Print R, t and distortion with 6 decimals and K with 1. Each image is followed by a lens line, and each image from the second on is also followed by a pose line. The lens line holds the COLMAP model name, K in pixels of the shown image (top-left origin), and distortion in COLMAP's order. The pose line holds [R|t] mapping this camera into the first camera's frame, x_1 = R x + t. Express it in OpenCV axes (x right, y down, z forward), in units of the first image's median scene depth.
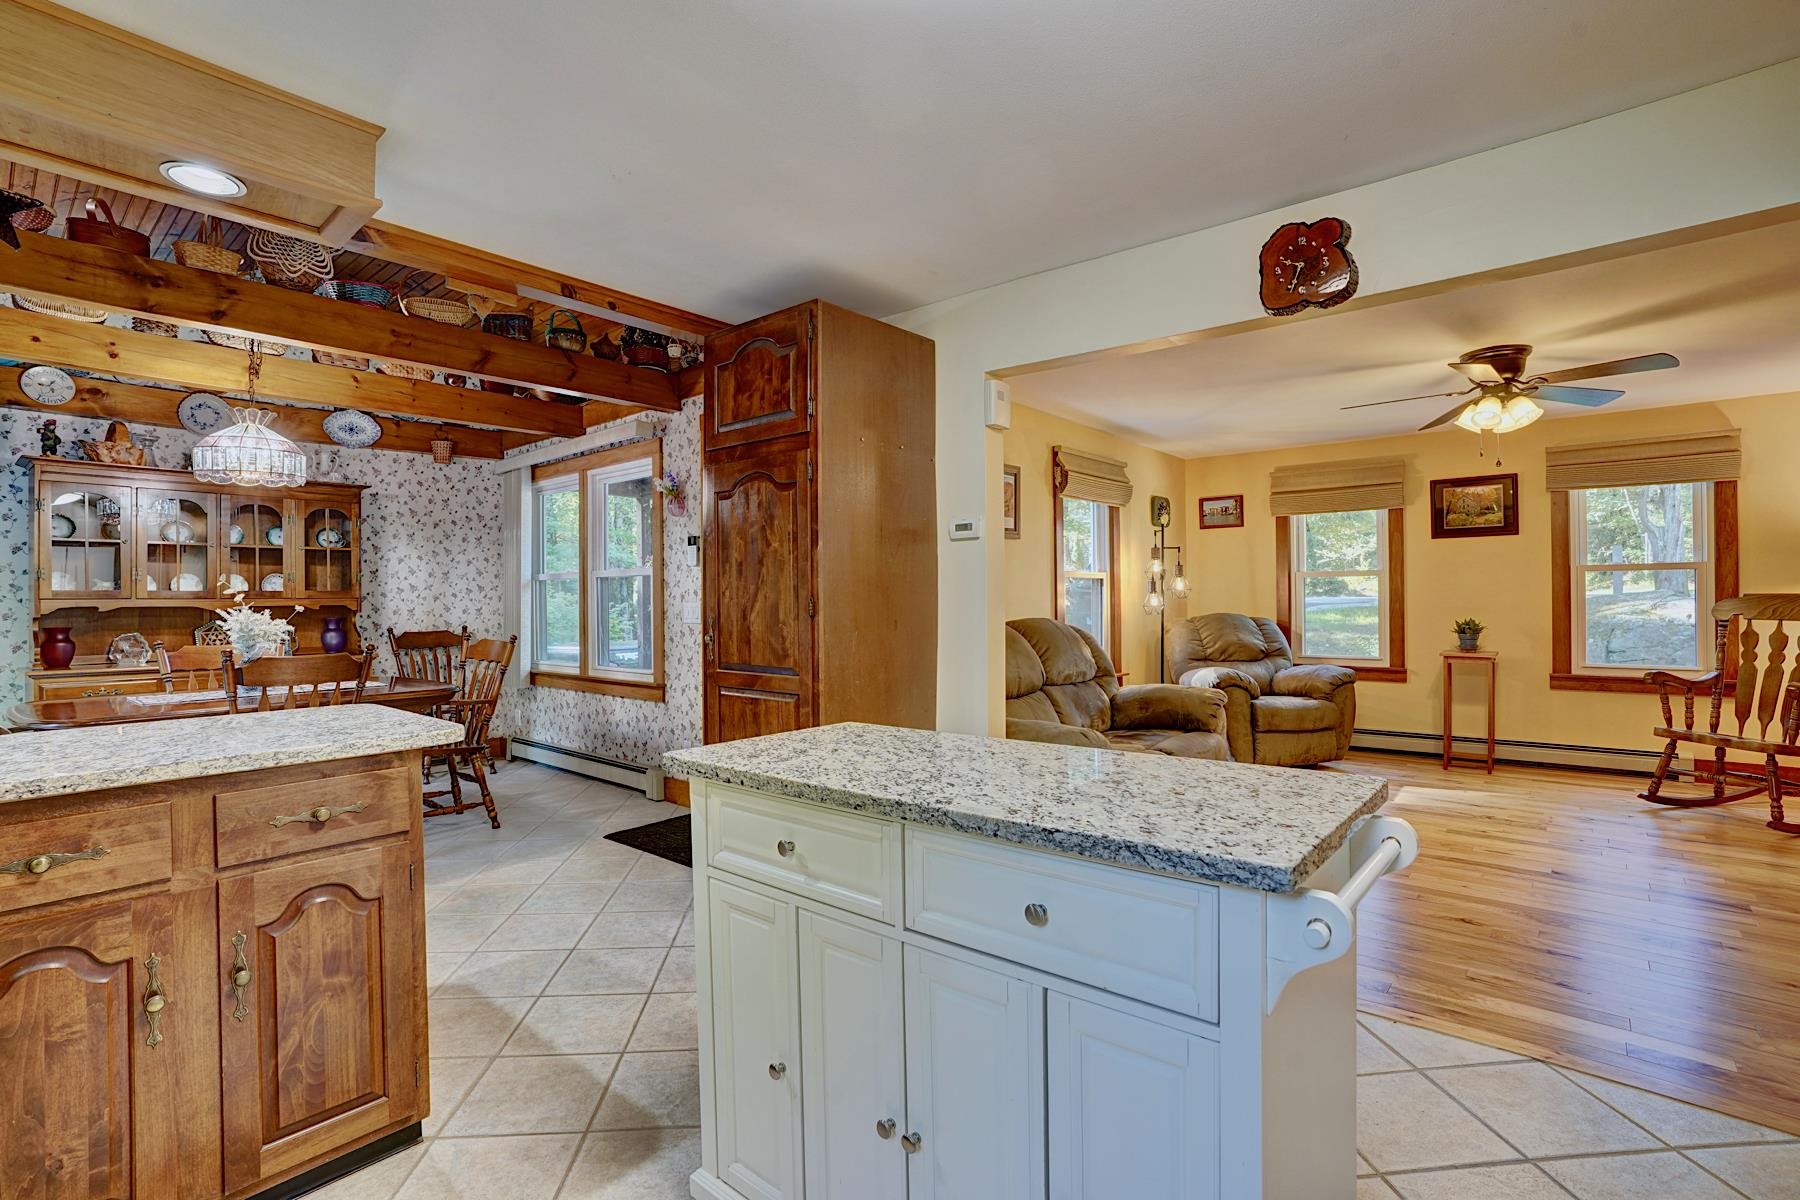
lens RADIAL K [[839.1, 0, 905.0], [0, 839.1, 597.9], [0, 0, 1]] dist [-0.072680, 0.030093]
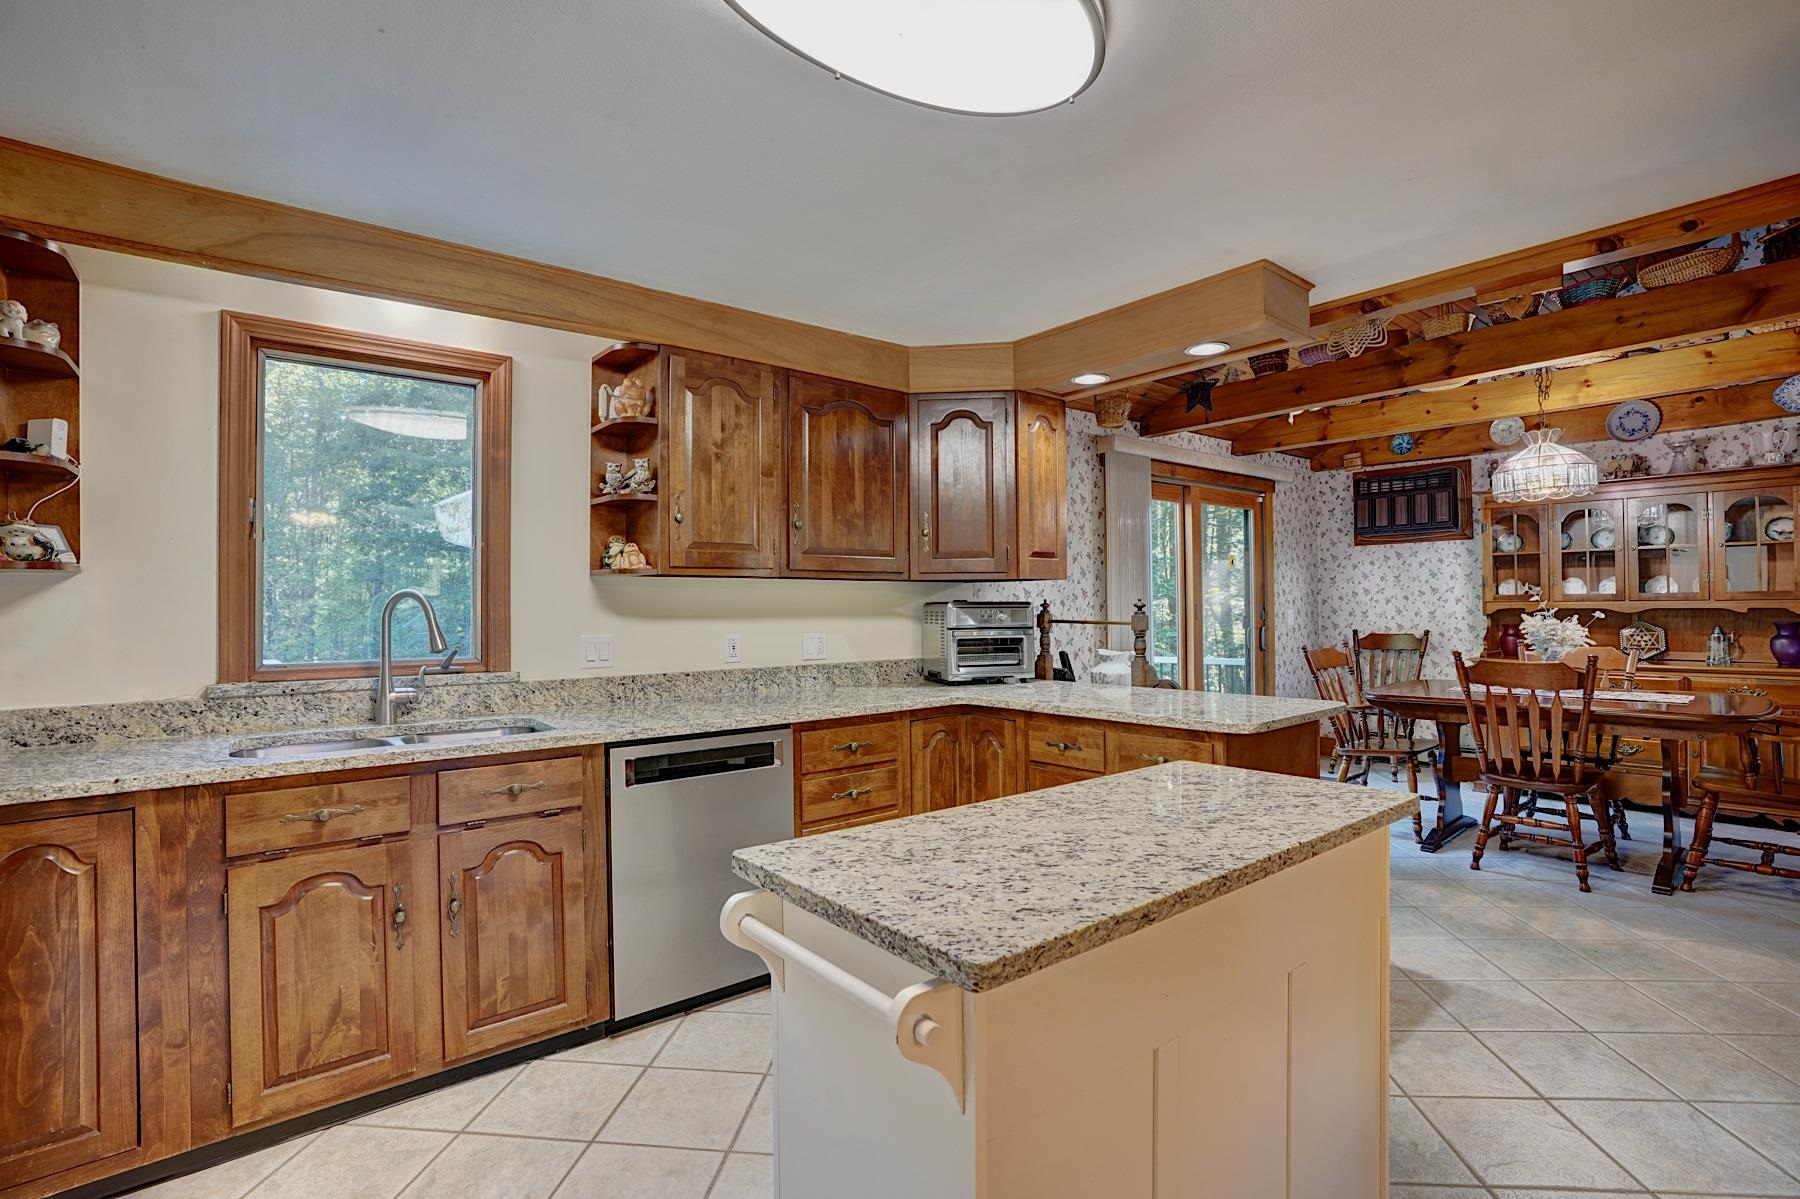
lens RADIAL K [[839.1, 0, 905.0], [0, 839.1, 597.4], [0, 0, 1]] dist [-0.072680, 0.030093]
pose [[-0.177338, 0.003034, -0.984145, 0.261436], [0.016427, 0.999865, 0.000122, -0.015257], [0.984013, -0.016144, -0.177364, 0.223214]]
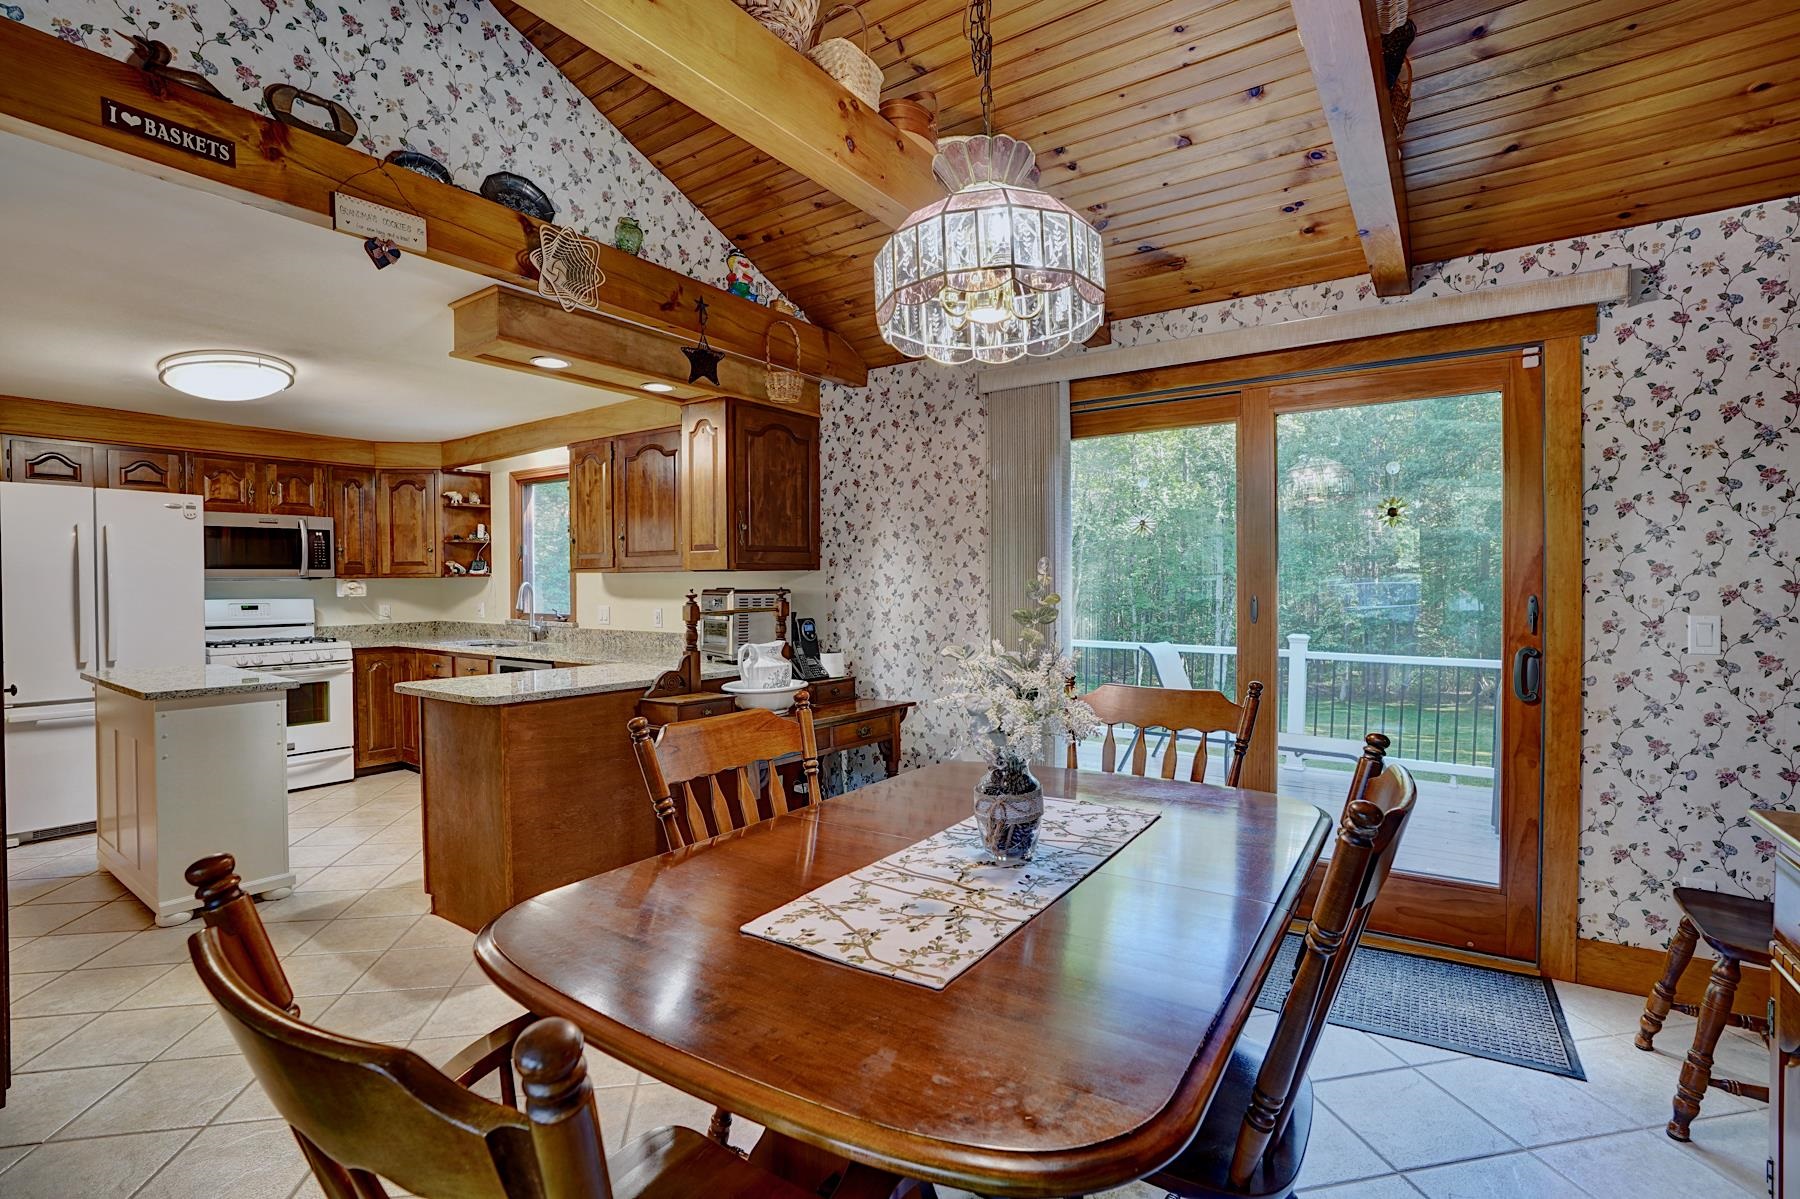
lens RADIAL K [[831.5, 0, 909.3], [0, 831.5, 604.8], [0, 0, 1]] dist [-0.063483, 0.021376]
pose [[-0.994598, 0.016495, -0.102485, -0.466534], [0.014509, 0.999693, 0.020091, -0.009707], [0.102785, 0.018496, -0.994532, 0.905435]]
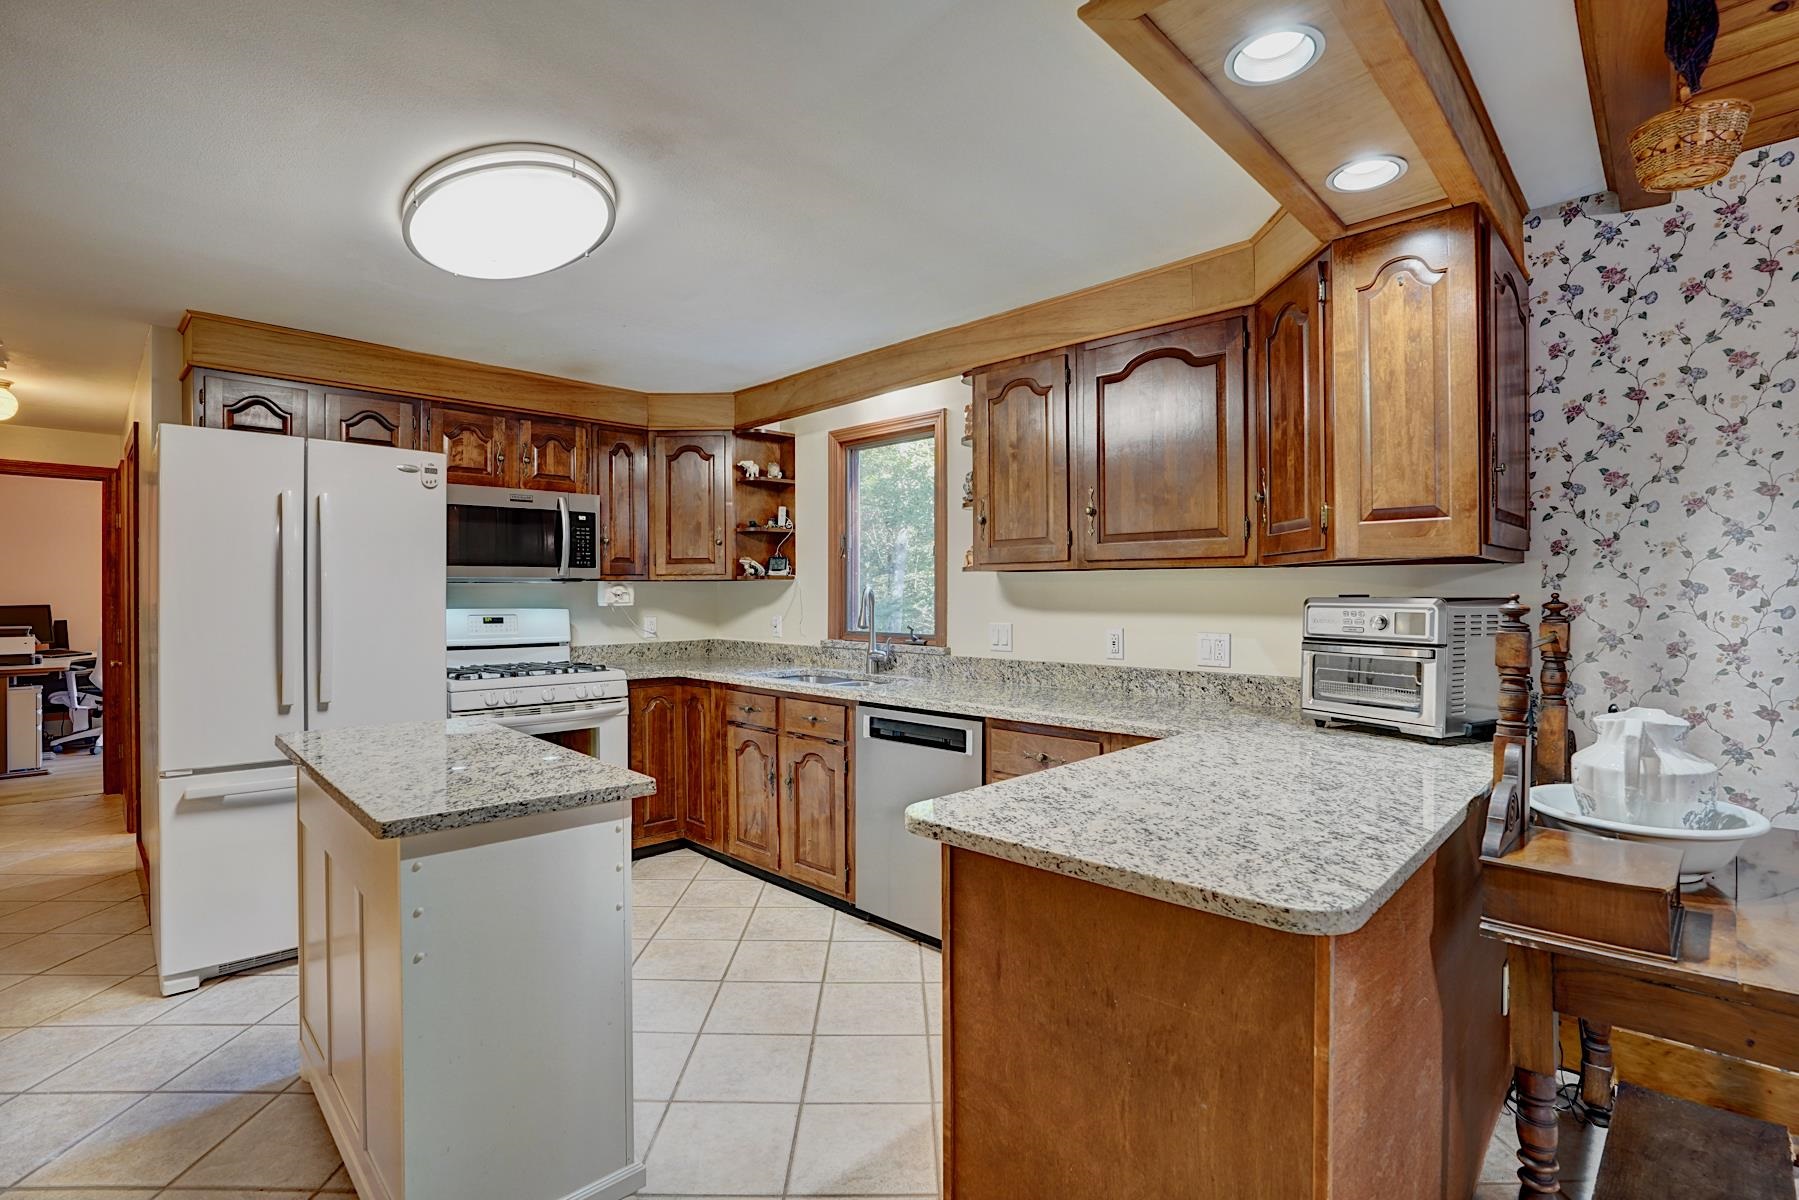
lens RADIAL K [[838.6, 0, 904.5], [0, 838.6, 597.9], [0, 0, 1]] dist [-0.072680, 0.030093]
pose [[-0.997726, 0.009753, 0.066693, -0.188418], [0.009490, 0.999946, -0.004253, -0.011285], [-0.066731, -0.003611, -0.997764, 0.561158]]
